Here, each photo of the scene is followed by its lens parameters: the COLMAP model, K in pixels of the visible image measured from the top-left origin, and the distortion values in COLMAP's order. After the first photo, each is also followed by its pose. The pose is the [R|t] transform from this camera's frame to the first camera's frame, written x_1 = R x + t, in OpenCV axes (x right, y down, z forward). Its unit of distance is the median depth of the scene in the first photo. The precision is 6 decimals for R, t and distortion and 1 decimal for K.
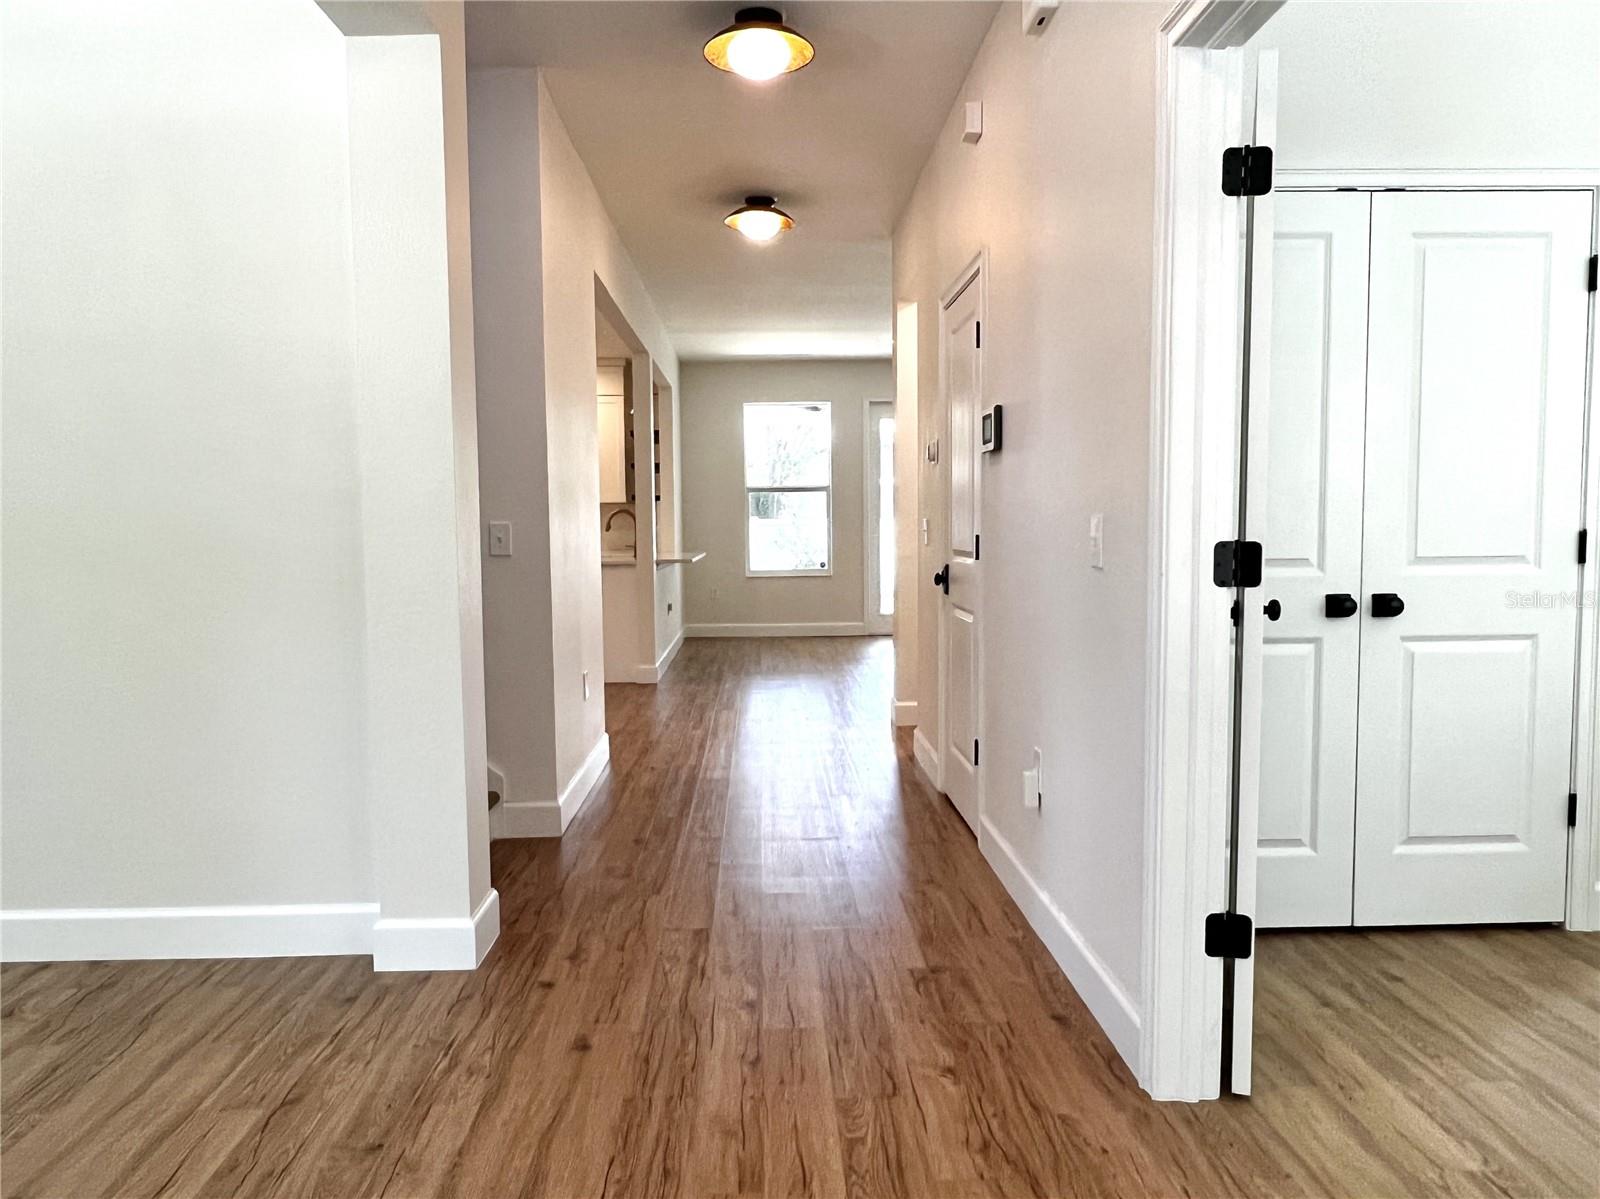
lens RADIAL K [[1105.7, 0, 797.0], [0, 1105.7, 603.1], [0, 0, 1]] dist [0.001026, -0.007978]
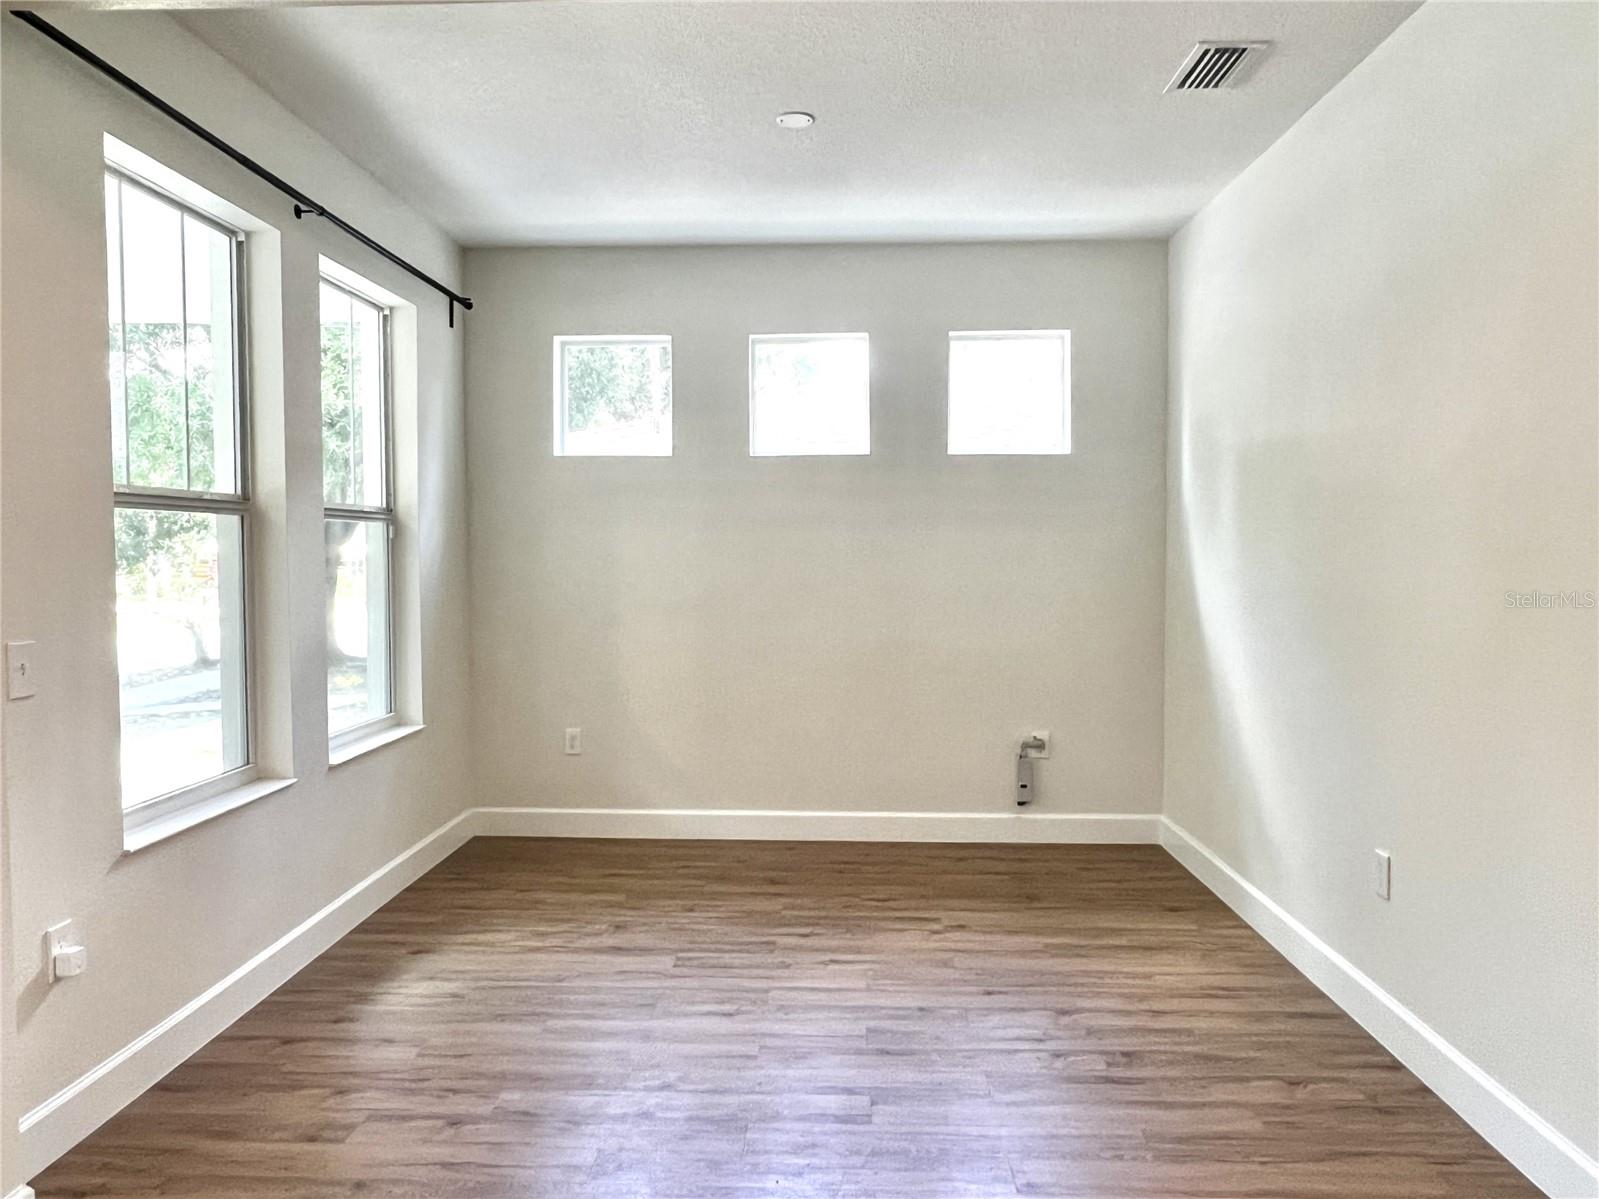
lens RADIAL K [[1105.0, 0, 800.0], [0, 1105.0, 598.2], [0, 0, 1]] dist [0.001026, -0.007978]
pose [[-0.061653, 0.044552, -0.997103, 0.382346], [-0.073788, 0.996066, 0.049069, -0.118794], [0.995366, 0.076599, -0.058123, 0.580871]]
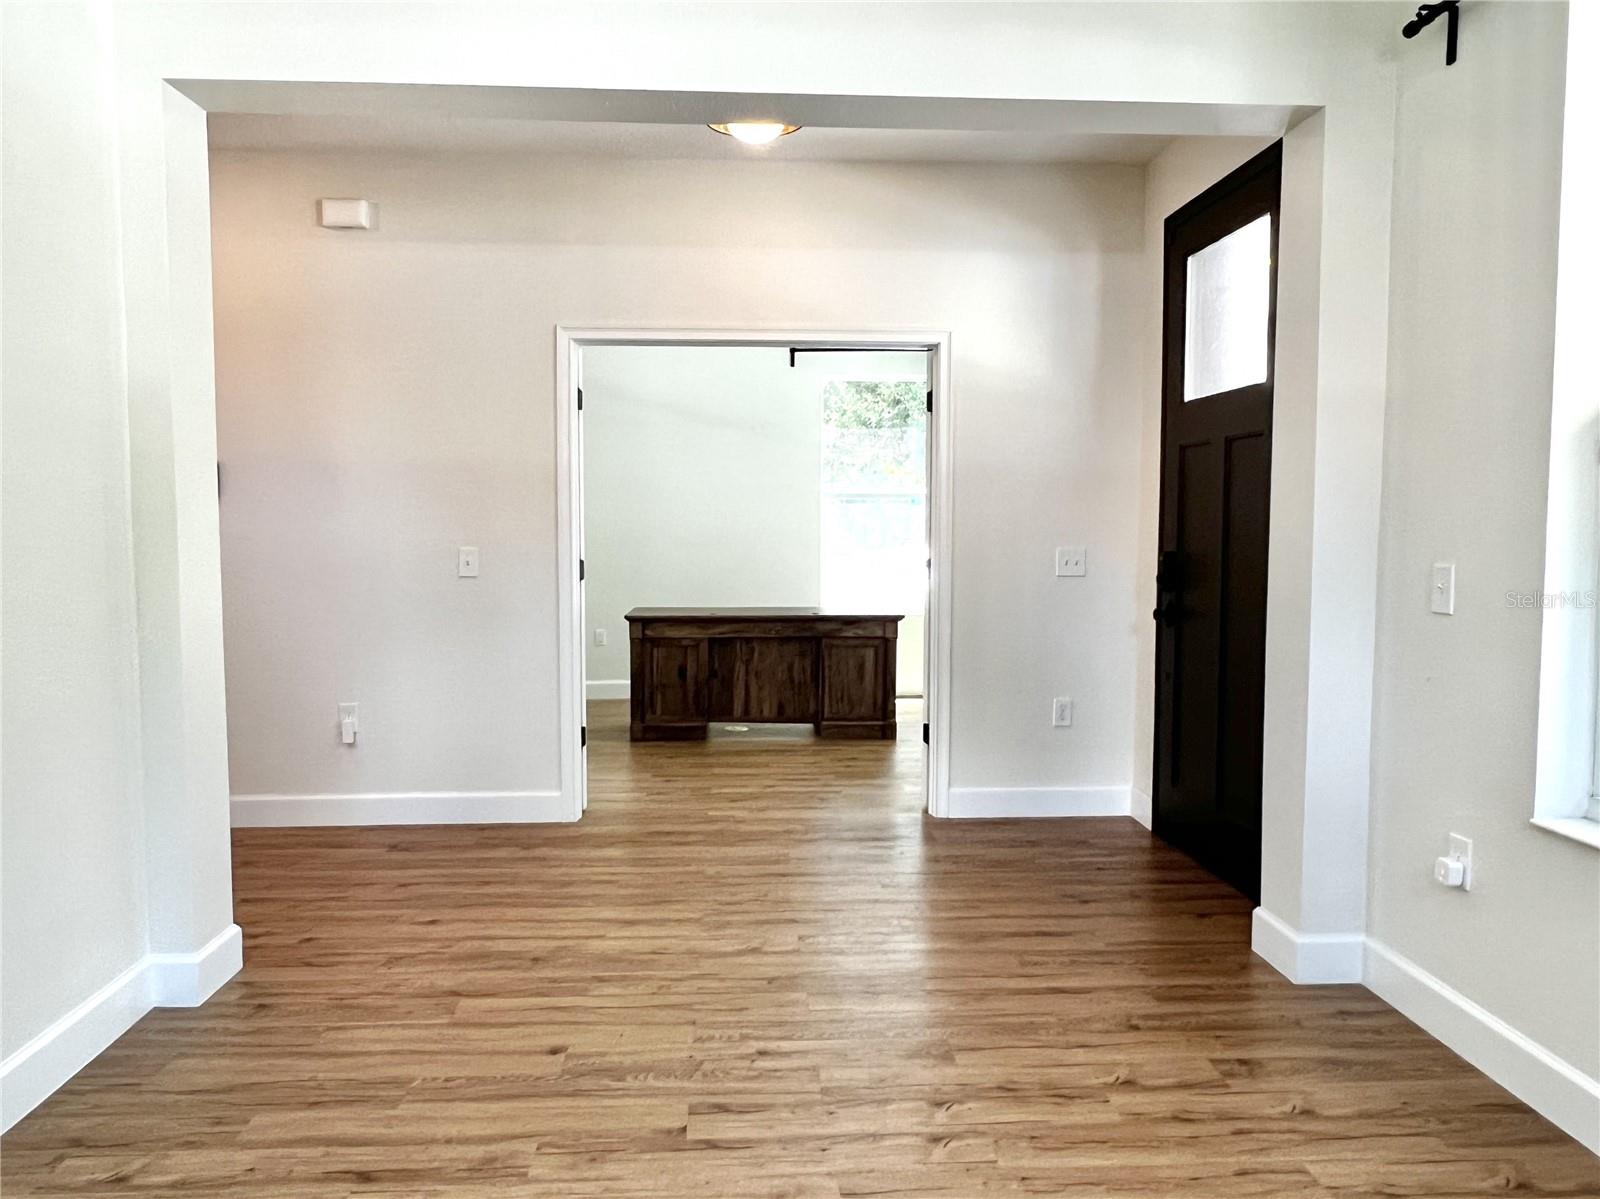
lens RADIAL K [[1105.7, 0, 793.3], [0, 1105.7, 600.0], [0, 0, 1]] dist [0.001026, -0.007978]
pose [[-0.018593, -0.058647, 0.998106, -1.591477], [0.074157, 0.995448, 0.059872, -0.064516], [-0.997073, 0.075130, -0.014159, 0.515597]]
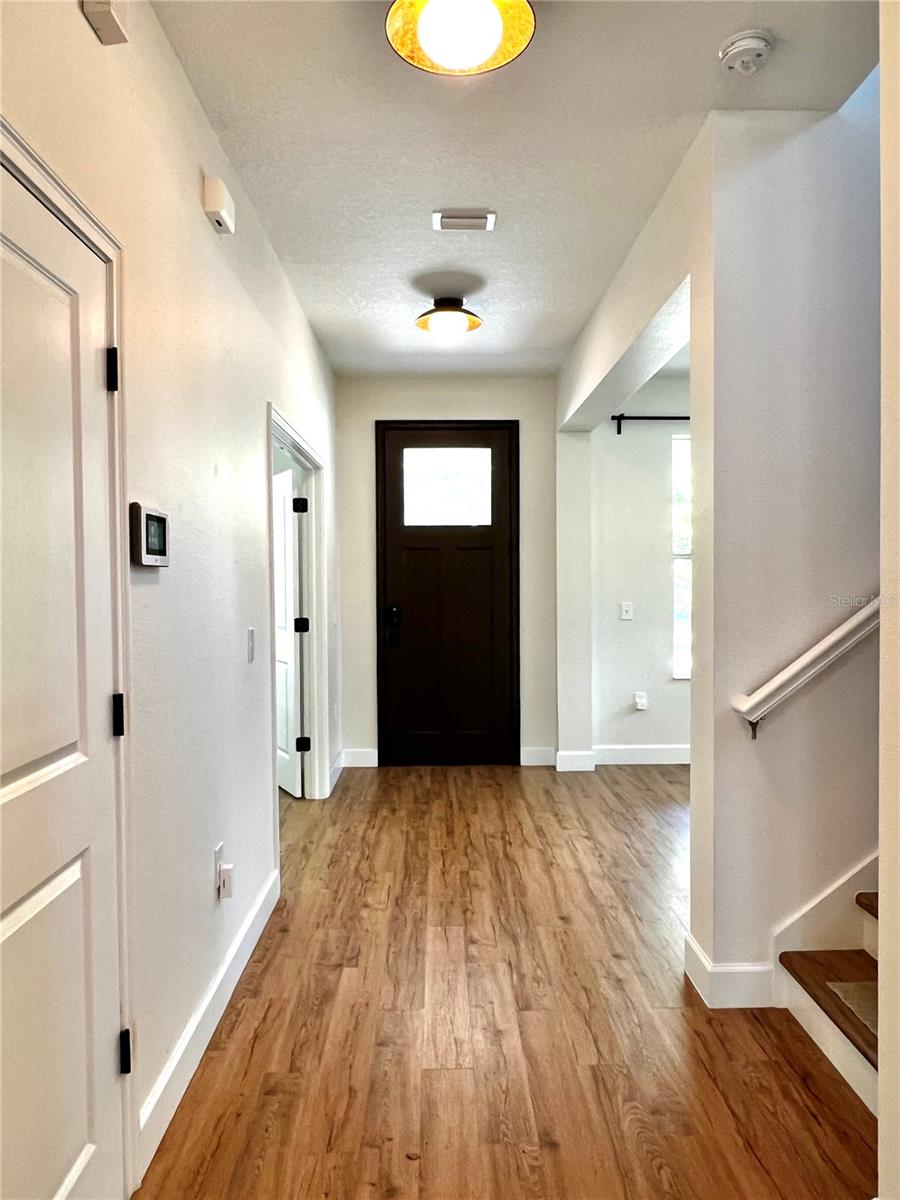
lens RADIAL K [[829.3, 0, 444.2], [0, 829.3, 596.3], [0, 0, 1]] dist [0.001026, -0.007978]
pose [[-0.999554, 0.016255, 0.025069, -0.042625], [0.018605, 0.995155, 0.096546, -0.245344], [-0.023378, 0.096970, -0.995013, 2.258562]]
